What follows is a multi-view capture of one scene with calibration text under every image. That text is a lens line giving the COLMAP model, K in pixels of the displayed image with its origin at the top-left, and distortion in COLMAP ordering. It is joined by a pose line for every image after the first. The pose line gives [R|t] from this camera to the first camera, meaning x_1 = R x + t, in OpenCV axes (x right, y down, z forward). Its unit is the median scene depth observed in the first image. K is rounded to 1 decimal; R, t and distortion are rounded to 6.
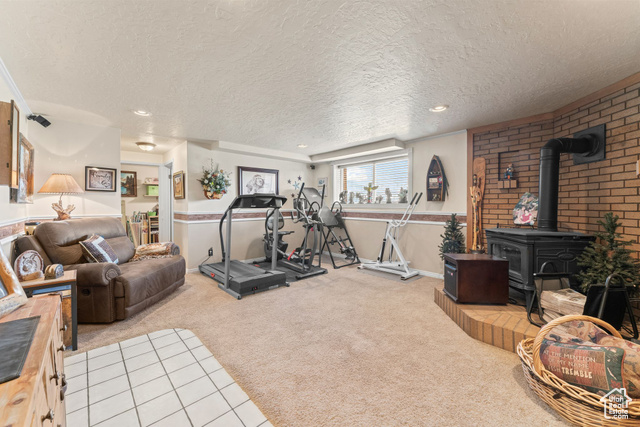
lens RADIAL K [[254.7, 0, 319.4], [0, 254.7, 211.5], [0, 0, 1]] dist [-0.000470, 0.000516]
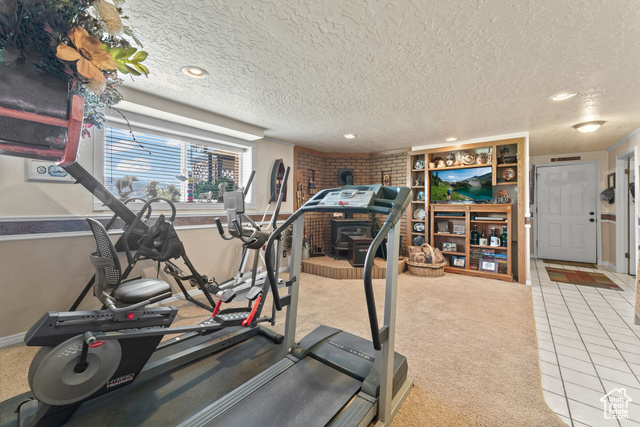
lens RADIAL K [[254.7, 0, 319.4], [0, 254.7, 211.5], [0, 0, 1]] dist [-0.000470, 0.000516]
pose [[-0.151716, -0.029454, 0.987985, -0.800990], [0.020994, 0.999234, 0.033013, -0.038548], [-0.988201, 0.025751, -0.150981, 1.266103]]
